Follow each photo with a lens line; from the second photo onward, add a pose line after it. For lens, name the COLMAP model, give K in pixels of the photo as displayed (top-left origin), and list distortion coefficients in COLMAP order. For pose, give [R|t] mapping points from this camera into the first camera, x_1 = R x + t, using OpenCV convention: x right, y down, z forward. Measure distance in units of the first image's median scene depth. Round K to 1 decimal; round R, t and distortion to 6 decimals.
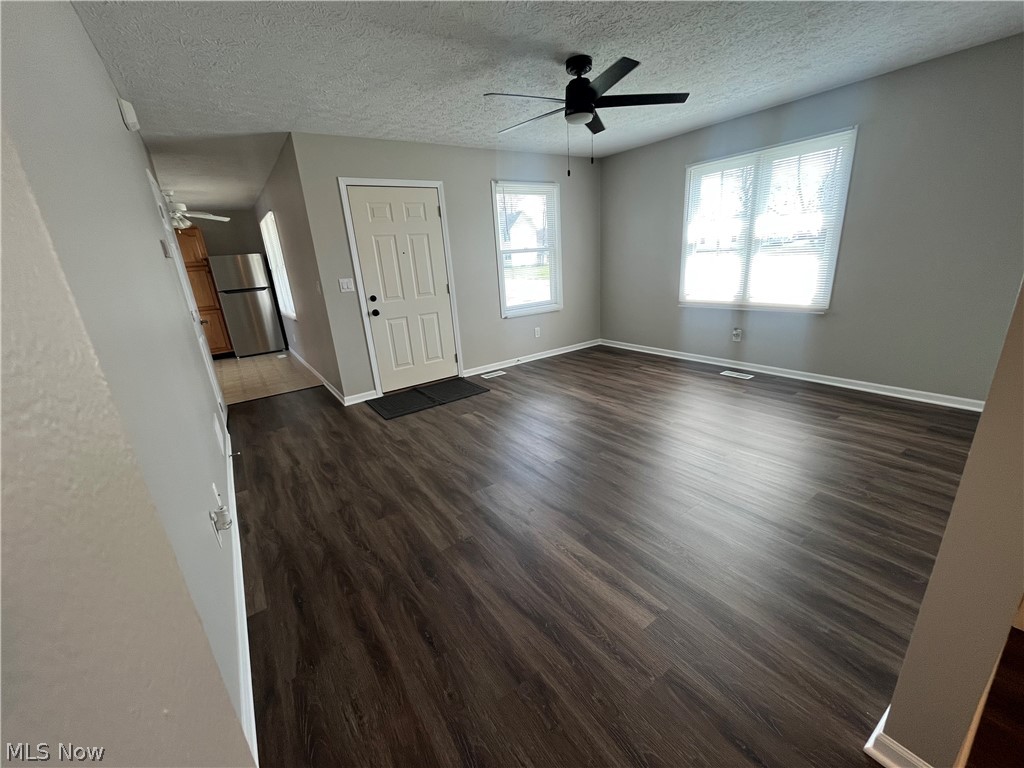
lens RADIAL K [[412.1, 0, 511.6], [0, 412.1, 388.6], [0, 0, 1]] dist [0.000689, -0.000029]
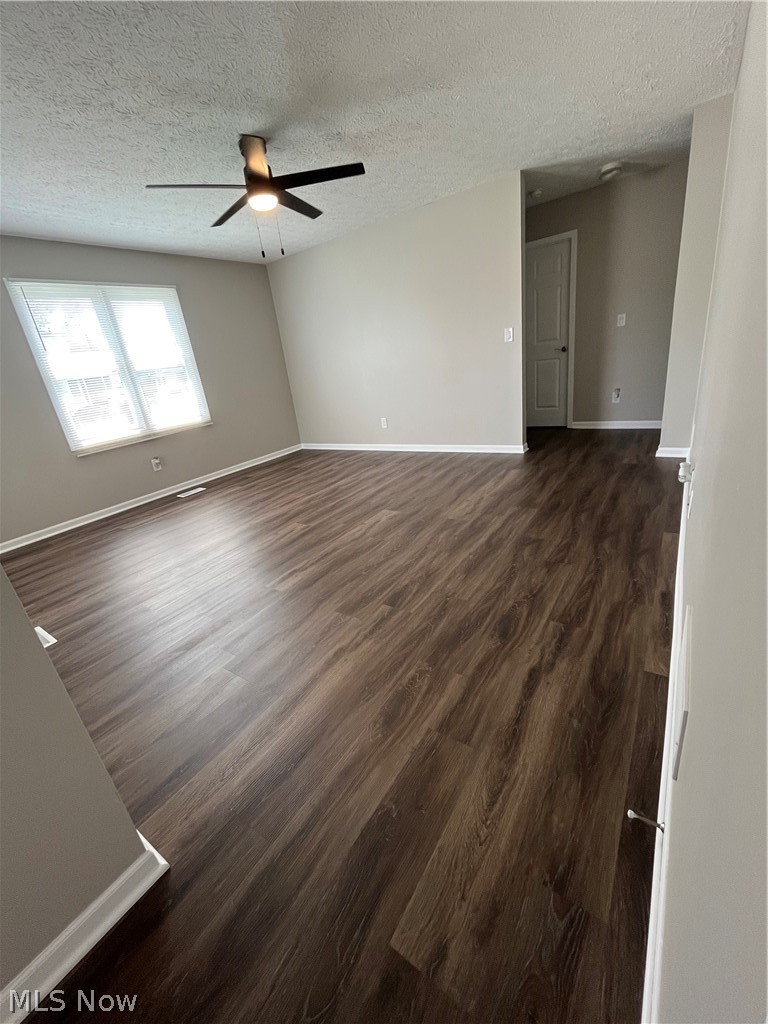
lens RADIAL K [[412.1, 0, 381.2], [0, 412.1, 508.7], [0, 0, 1]] dist [0.000689, -0.000029]
pose [[-0.332380, -0.220417, 0.917028, -1.025796], [0.433951, 0.827534, 0.356193, -0.278501], [-0.837383, 0.516337, -0.179405, 1.347010]]
